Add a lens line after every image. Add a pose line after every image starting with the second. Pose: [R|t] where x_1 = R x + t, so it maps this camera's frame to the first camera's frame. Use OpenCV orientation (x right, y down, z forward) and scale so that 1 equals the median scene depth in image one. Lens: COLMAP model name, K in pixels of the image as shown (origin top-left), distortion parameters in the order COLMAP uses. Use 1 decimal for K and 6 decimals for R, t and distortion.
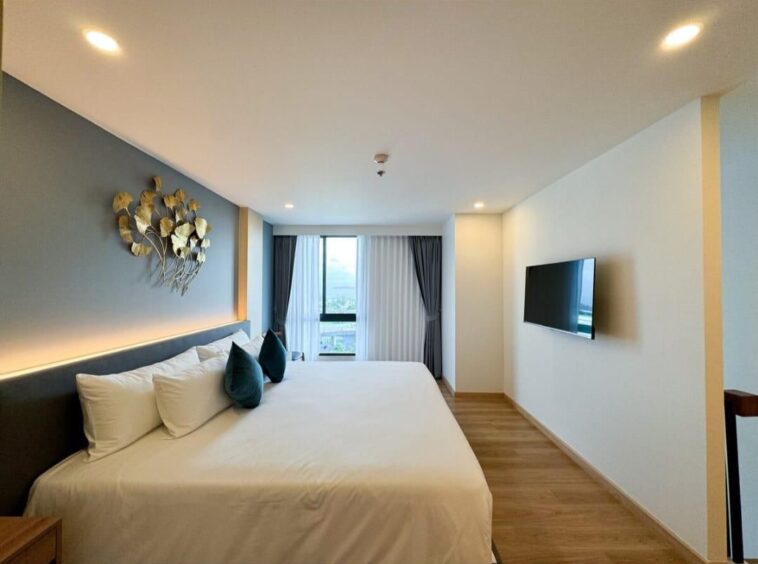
lens RADIAL K [[309.7, 0, 379.0], [0, 309.7, 282.0], [0, 0, 1]] dist [0.000046, -0.000159]
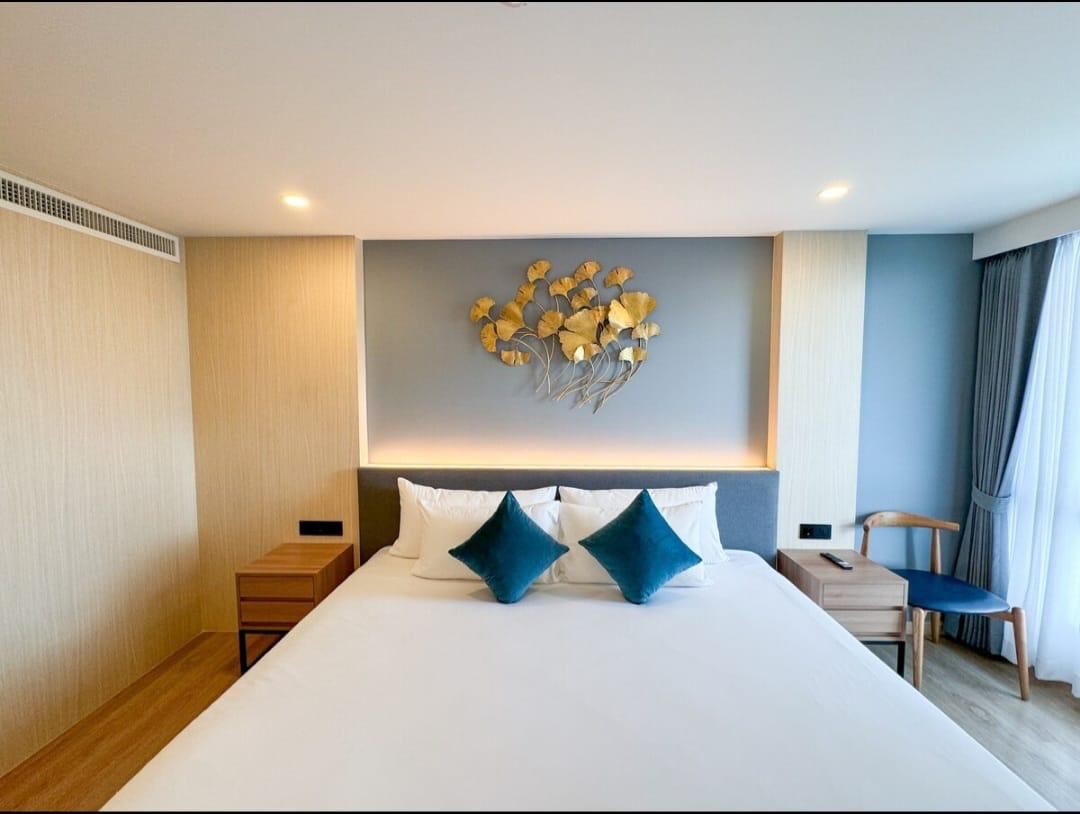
lens RADIAL K [[443.9, 0, 538.1], [0, 443.9, 405.1], [0, 0, 1]] dist [-0.000151, -0.000089]
pose [[-0.024021, 0.049007, -0.998510, 0.398456], [0.018154, 0.998654, 0.048577, -0.026662], [0.999547, -0.016960, -0.024878, 0.944330]]
